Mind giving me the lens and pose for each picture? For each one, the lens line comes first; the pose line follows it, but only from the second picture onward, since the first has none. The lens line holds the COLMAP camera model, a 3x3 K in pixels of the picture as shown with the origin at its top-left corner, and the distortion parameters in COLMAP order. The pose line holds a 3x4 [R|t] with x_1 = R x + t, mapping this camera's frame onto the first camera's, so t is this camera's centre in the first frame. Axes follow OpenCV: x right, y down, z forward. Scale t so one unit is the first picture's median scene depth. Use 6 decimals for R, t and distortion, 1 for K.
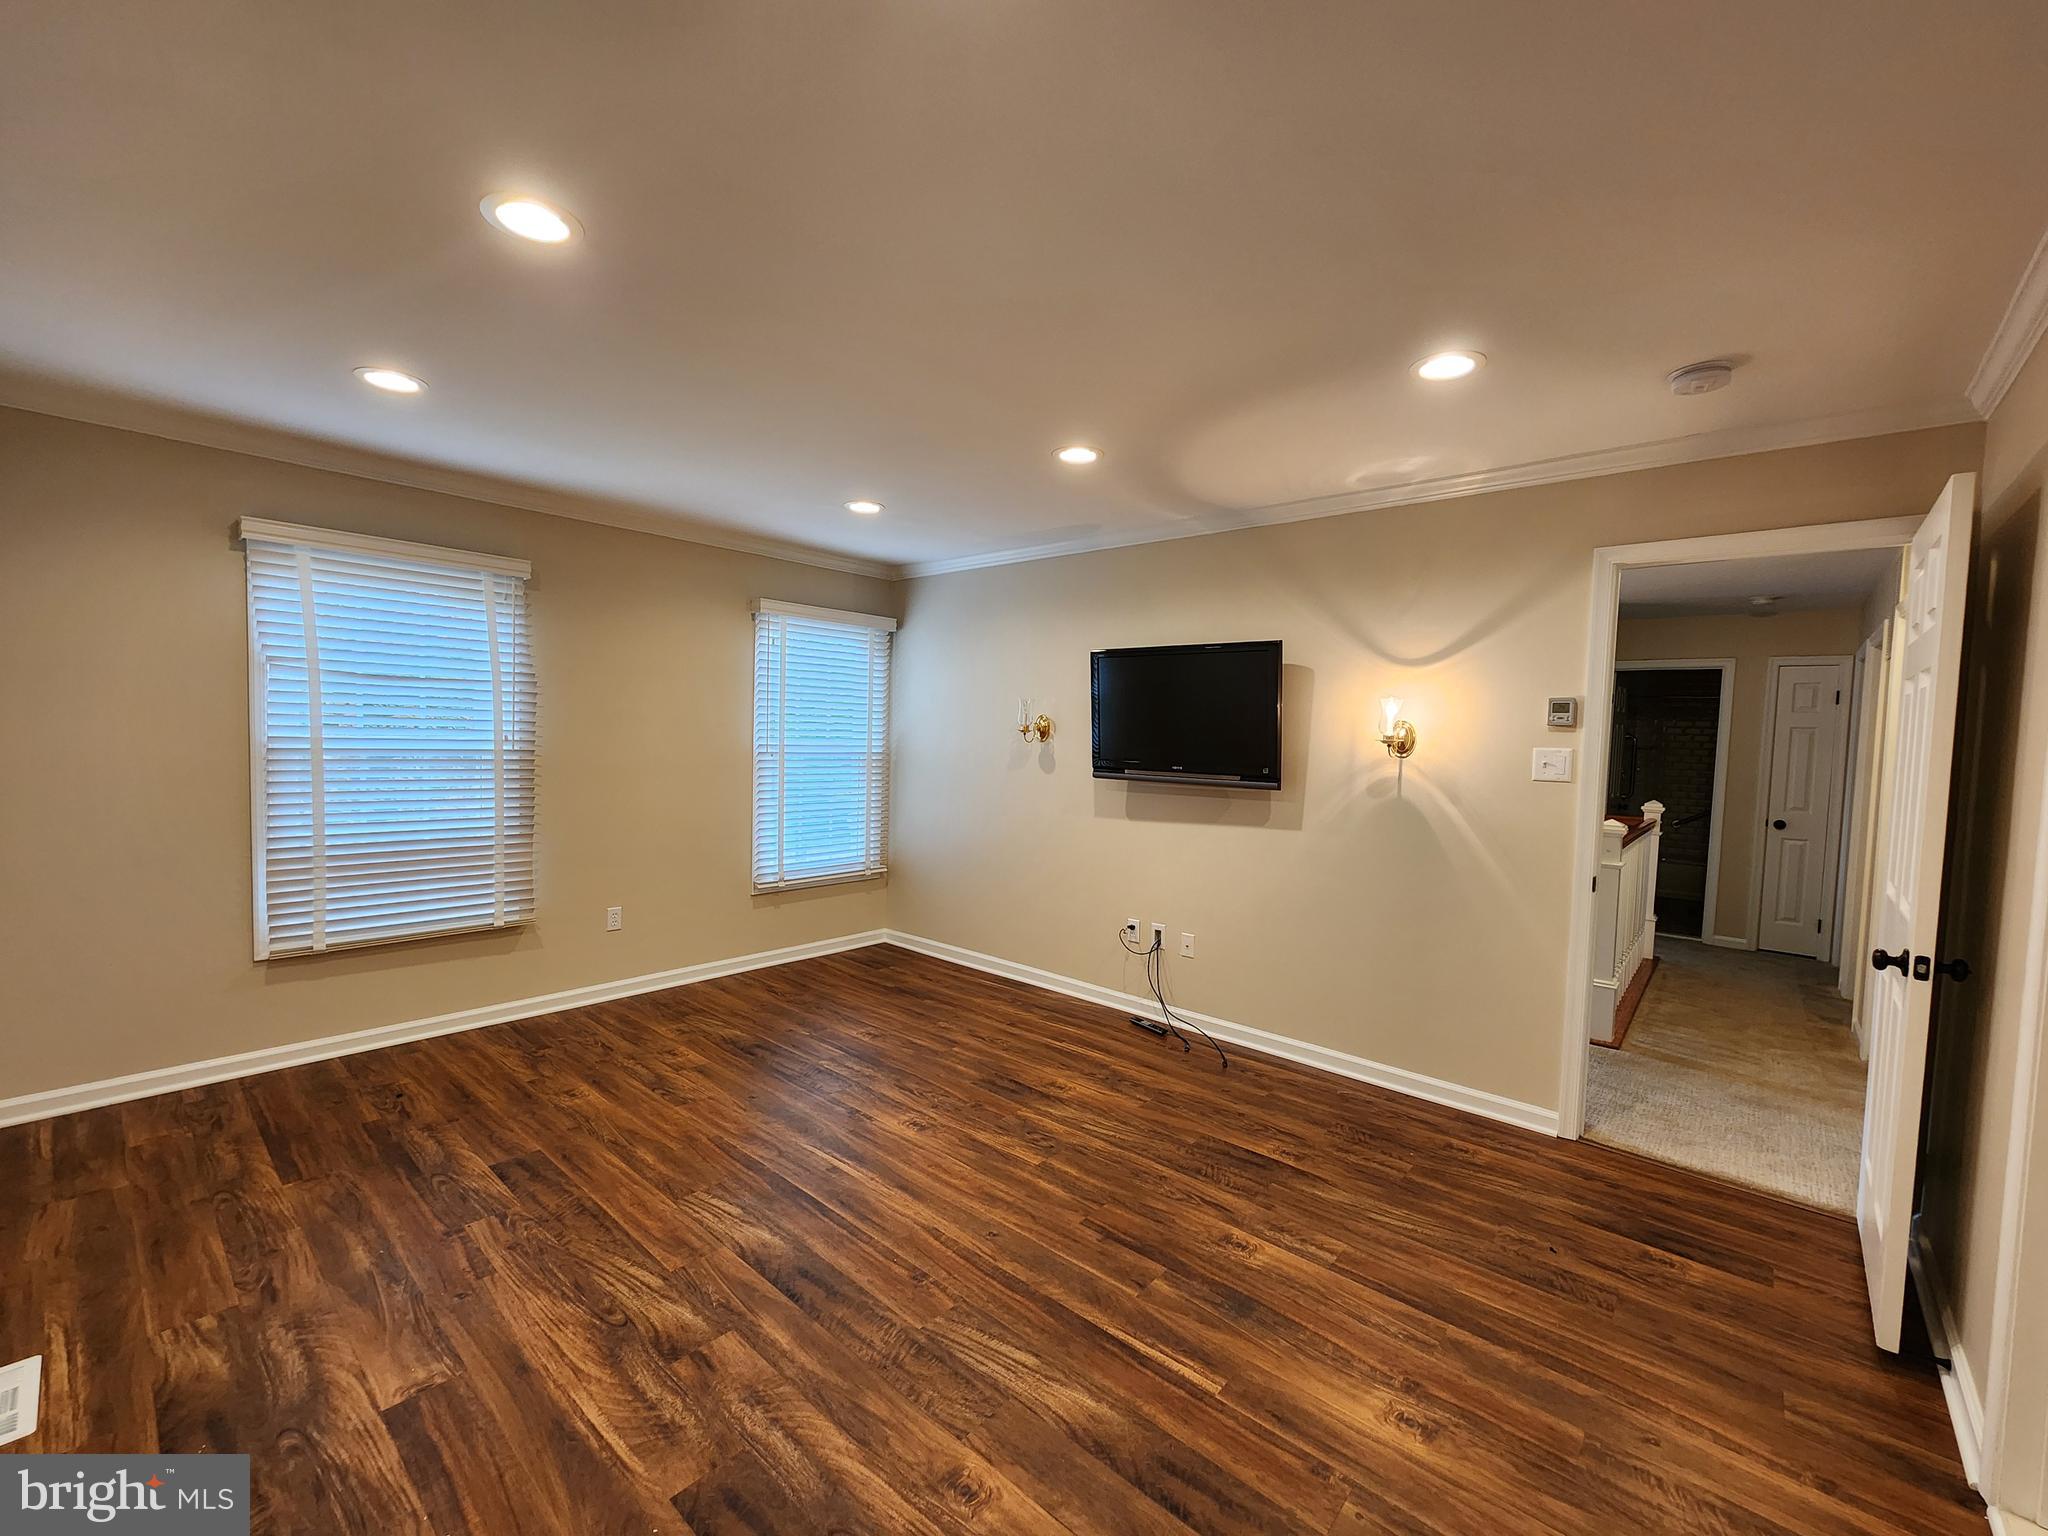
lens RADIAL K [[837.4, 0, 1024.2], [0, 837.4, 774.3], [0, 0, 1]] dist [0.000456, 0.000184]
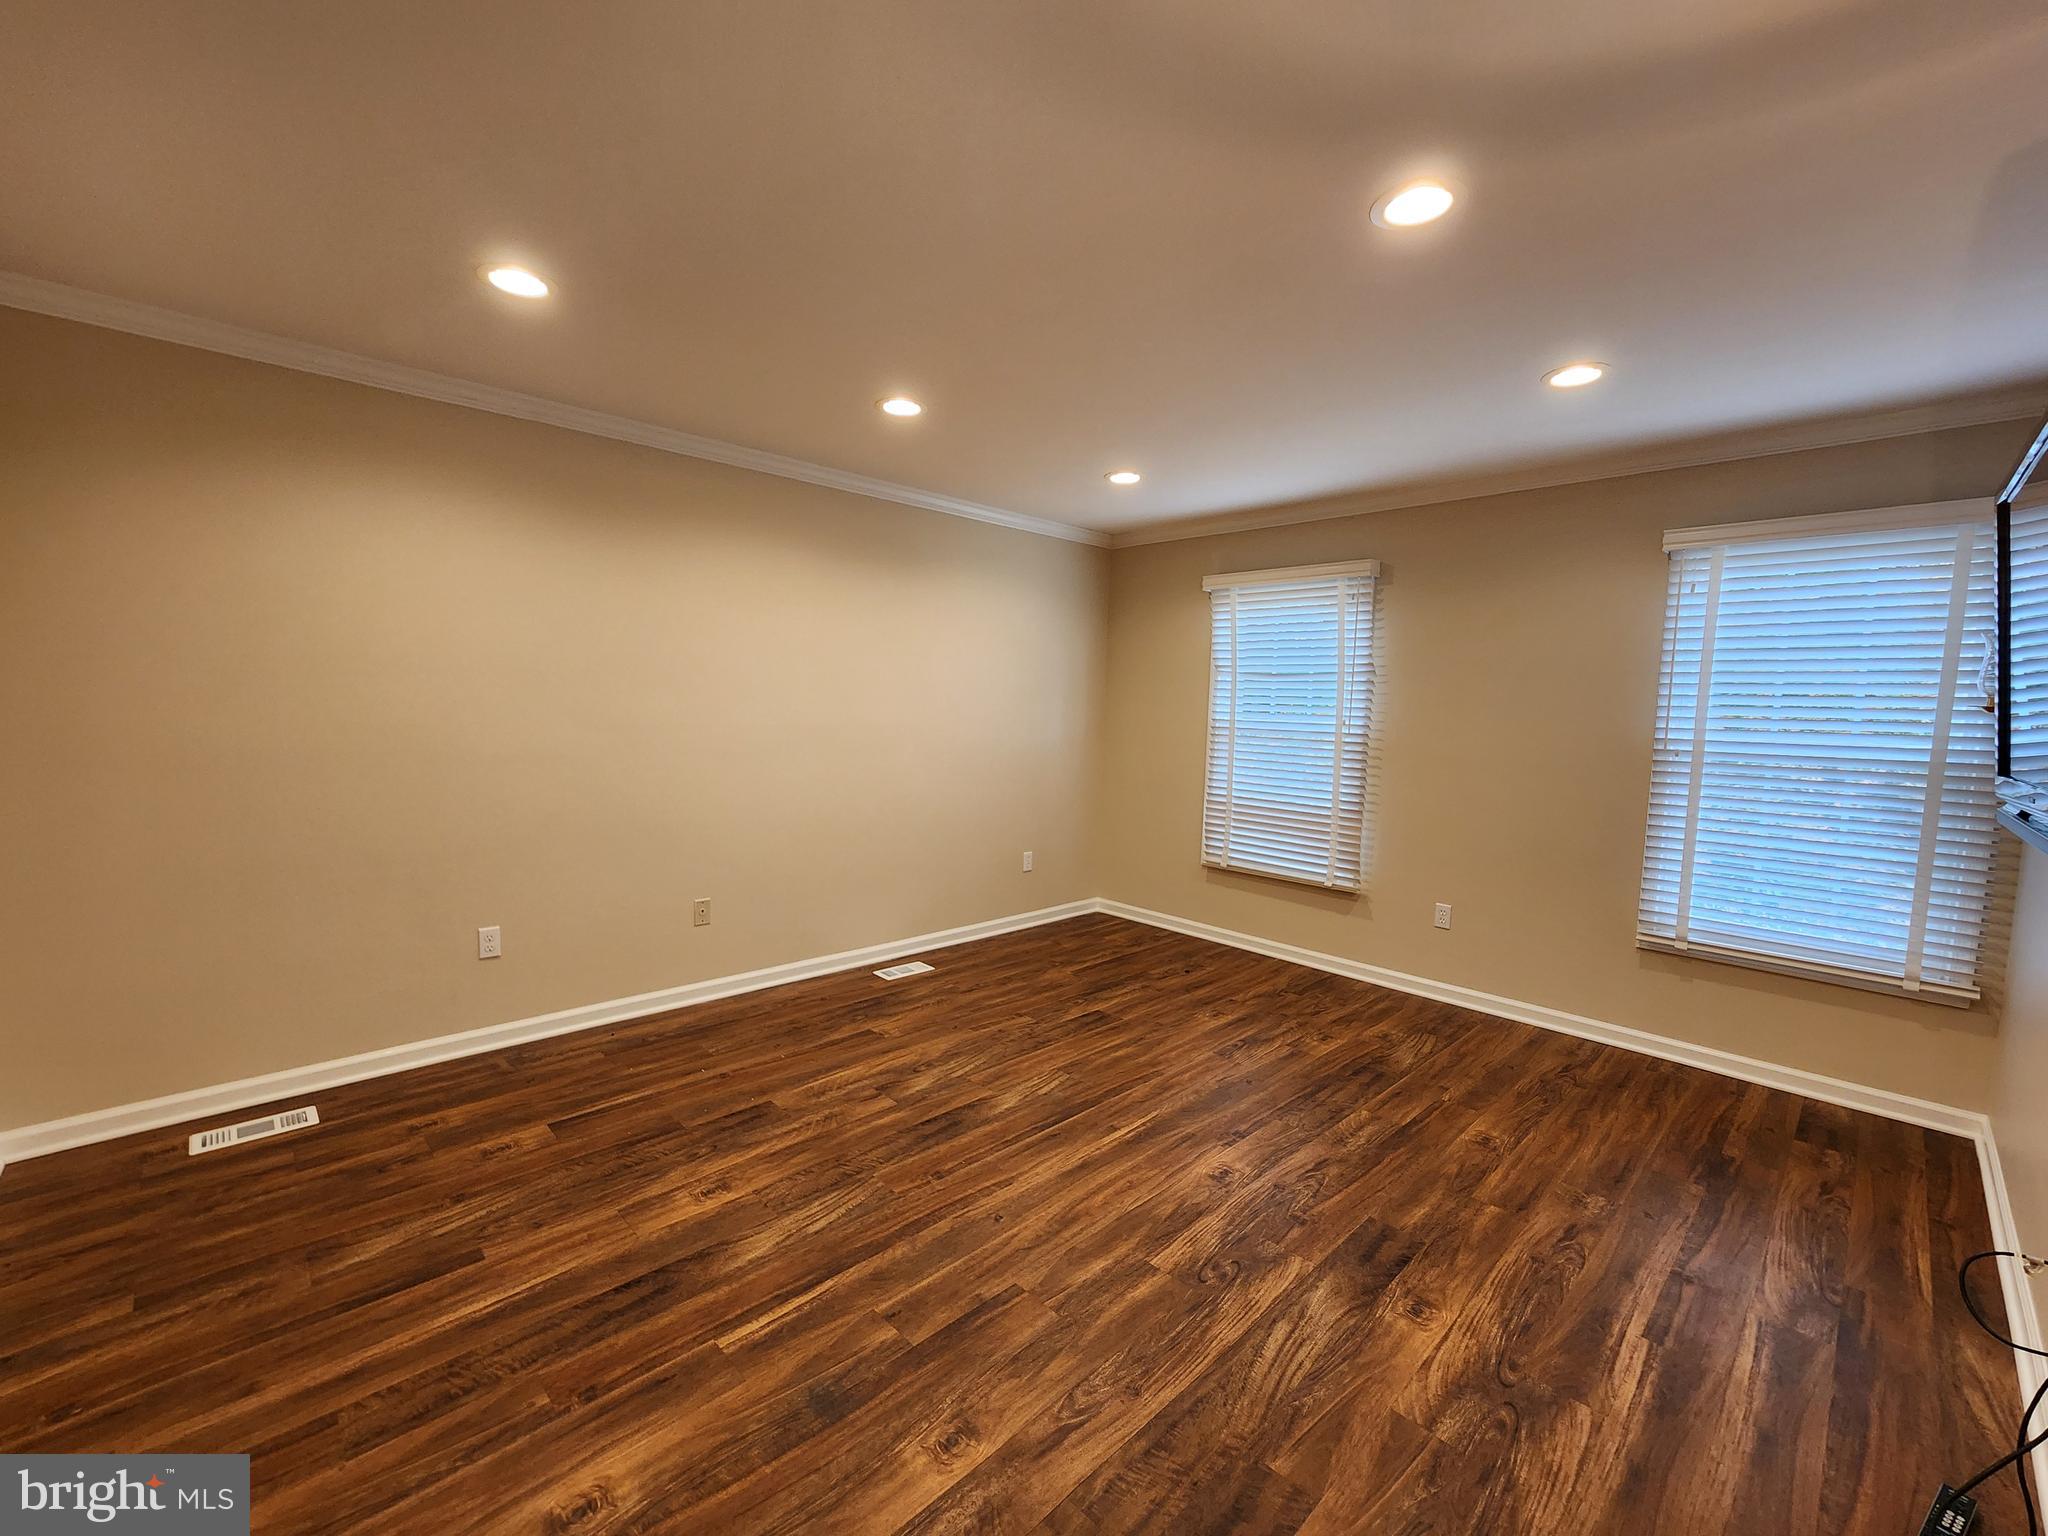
lens RADIAL K [[837.4, 0, 1024.2], [0, 837.4, 774.3], [0, 0, 1]] dist [0.000456, 0.000184]
pose [[-0.067752, 0.055465, -0.996159, 0.799738], [-0.079870, 0.994948, 0.060830, -0.014405], [0.994500, 0.083684, -0.062980, 0.946101]]
